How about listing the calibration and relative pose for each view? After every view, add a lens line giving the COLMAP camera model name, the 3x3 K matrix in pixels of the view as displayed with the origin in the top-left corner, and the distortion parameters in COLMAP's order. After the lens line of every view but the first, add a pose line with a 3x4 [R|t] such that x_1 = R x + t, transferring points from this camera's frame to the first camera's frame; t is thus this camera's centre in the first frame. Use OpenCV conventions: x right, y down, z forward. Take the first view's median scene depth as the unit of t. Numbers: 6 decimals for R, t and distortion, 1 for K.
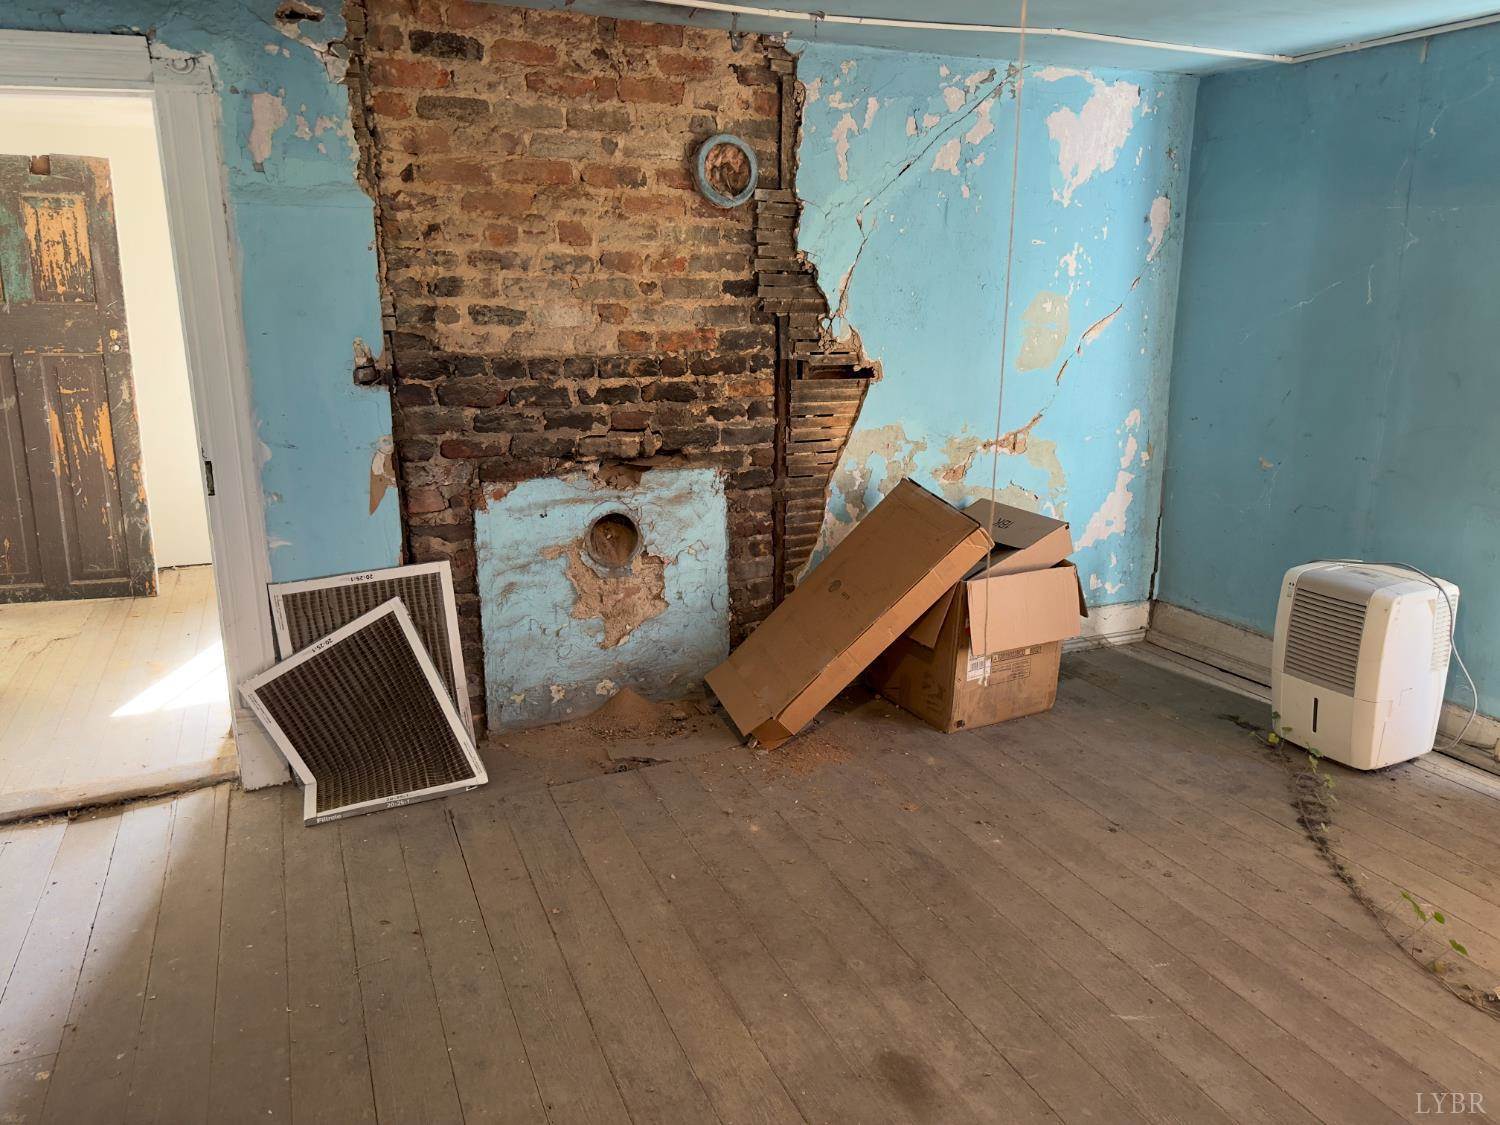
lens RADIAL K [[1047.0, 0, 748.8], [0, 1047.0, 570.0], [0, 0, 1]] dist [0.112068, -0.243557]
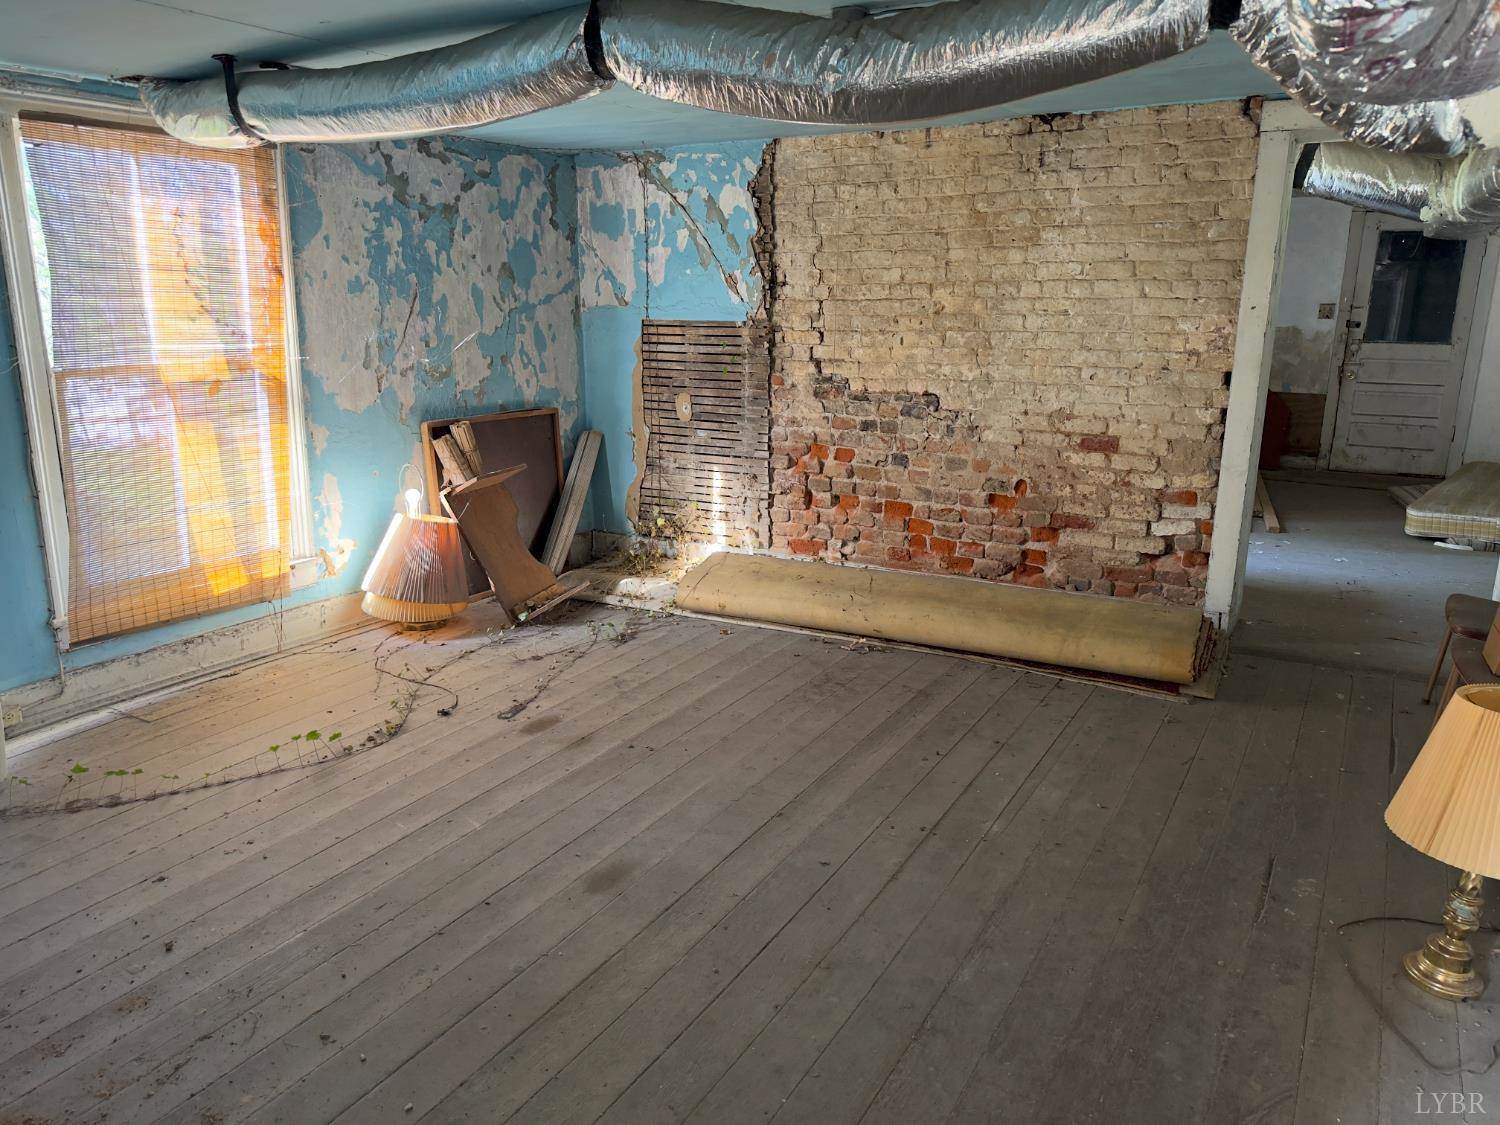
lens RADIAL K [[1060.4, 0, 750.0], [0, 1060.4, 562.5], [0, 0, 1]] dist [-0.000594, -0.006514]
pose [[-0.580749, -0.214270, 0.785378, -0.608991], [0.217616, 0.888772, 0.403395, -0.260207], [-0.784457, 0.405183, -0.469525, 0.844962]]
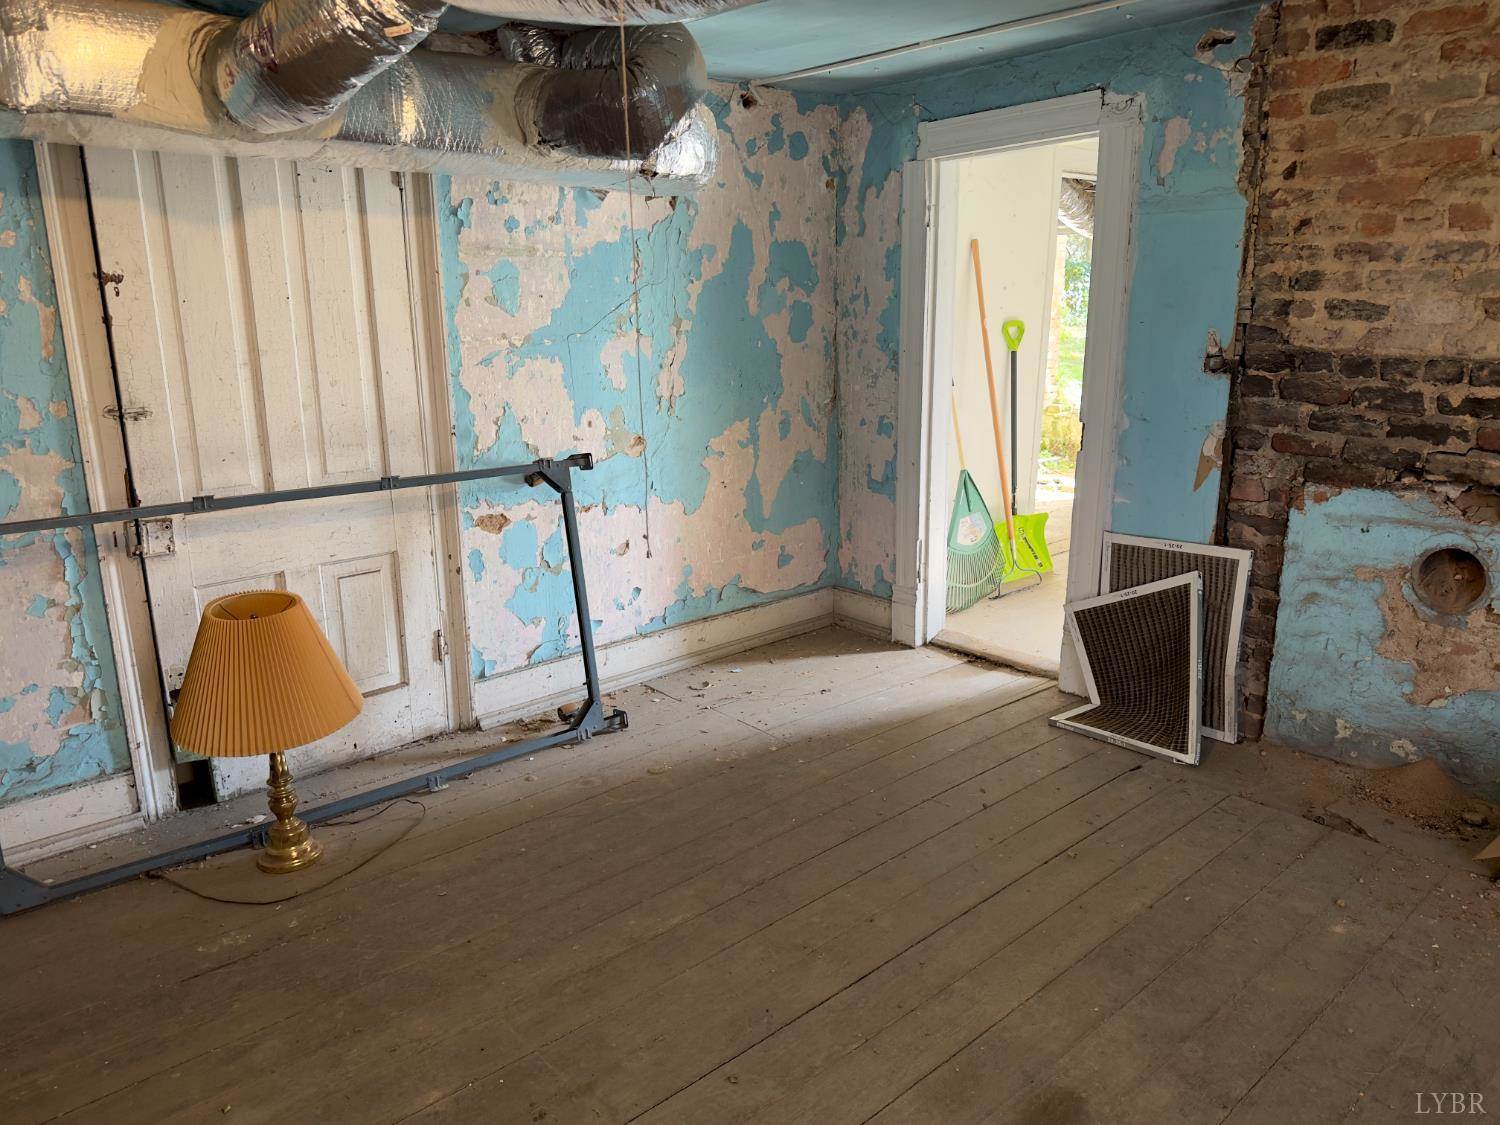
lens RADIAL K [[1060.4, 0, 750.0], [0, 1060.4, 562.5], [0, 0, 1]] dist [-0.000594, -0.006514]
pose [[0.284521, 0.231141, -0.930388, 0.527270], [-0.243496, 0.956096, 0.163064, -0.047247], [0.927231, 0.180151, 0.328312, 0.226077]]
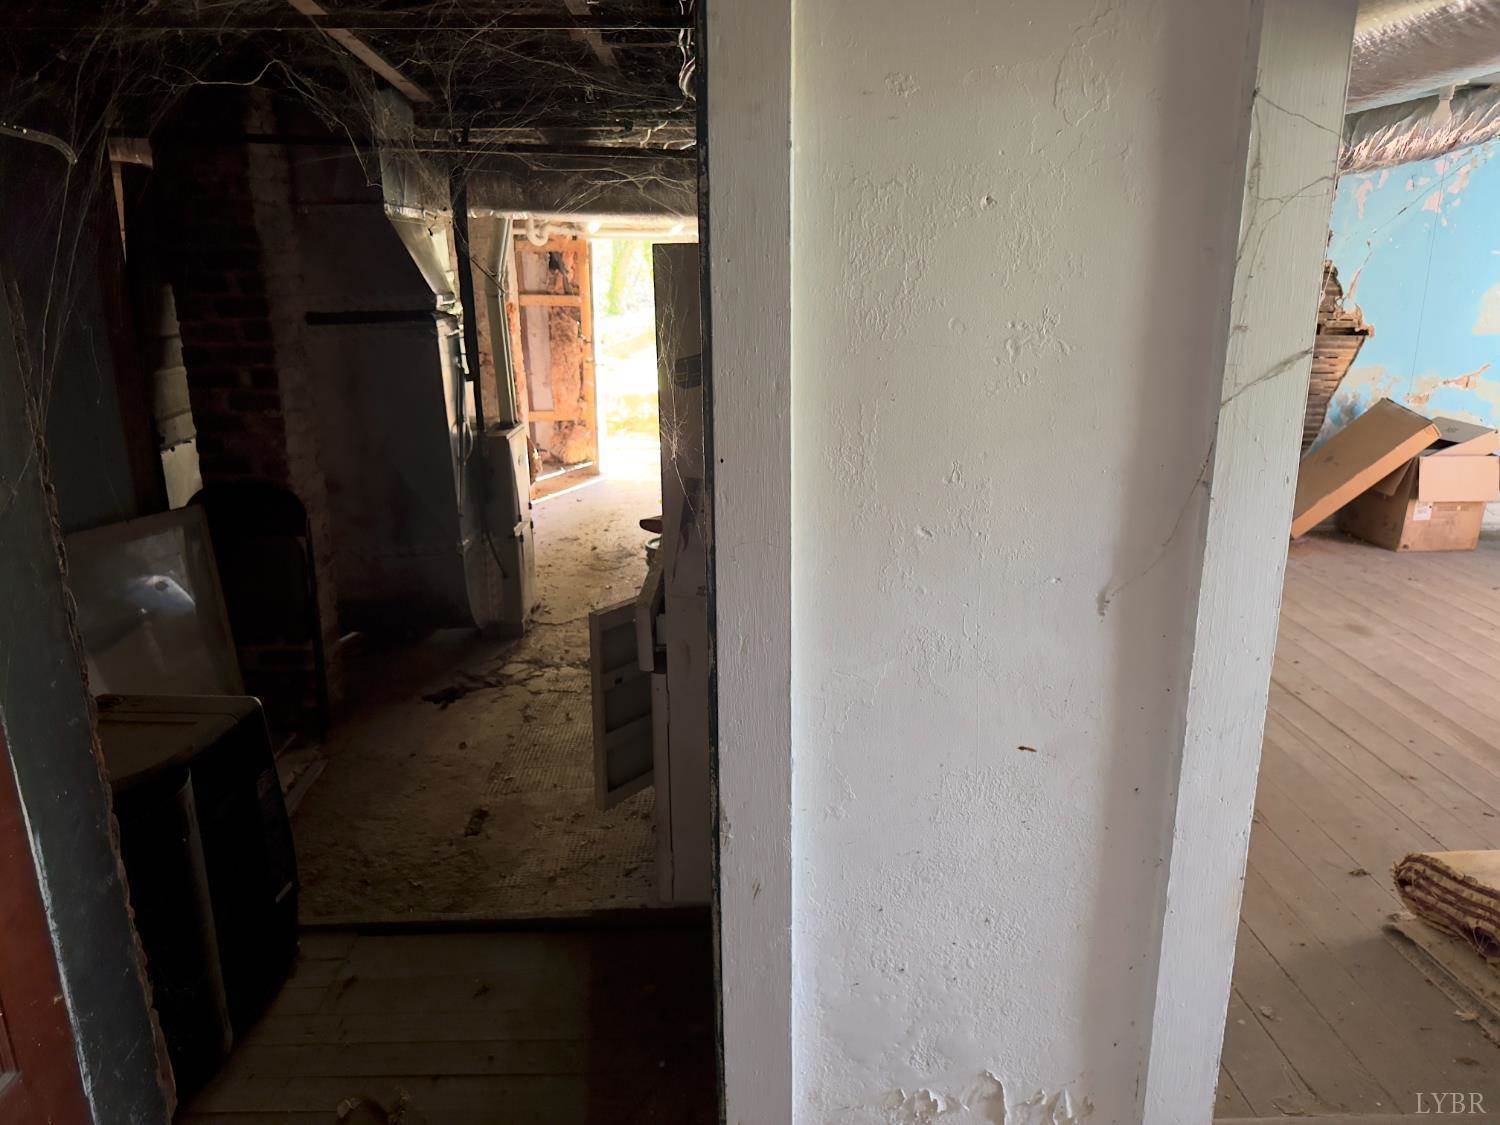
lens RADIAL K [[1060.4, 0, 750.0], [0, 1060.4, 562.5], [0, 0, 1]] dist [-0.000594, -0.006514]
pose [[0.925170, 0.096160, -0.367170, -0.153952], [-0.091855, 0.995343, 0.029225, 0.243110], [0.368271, 0.006688, 0.929694, -1.027250]]
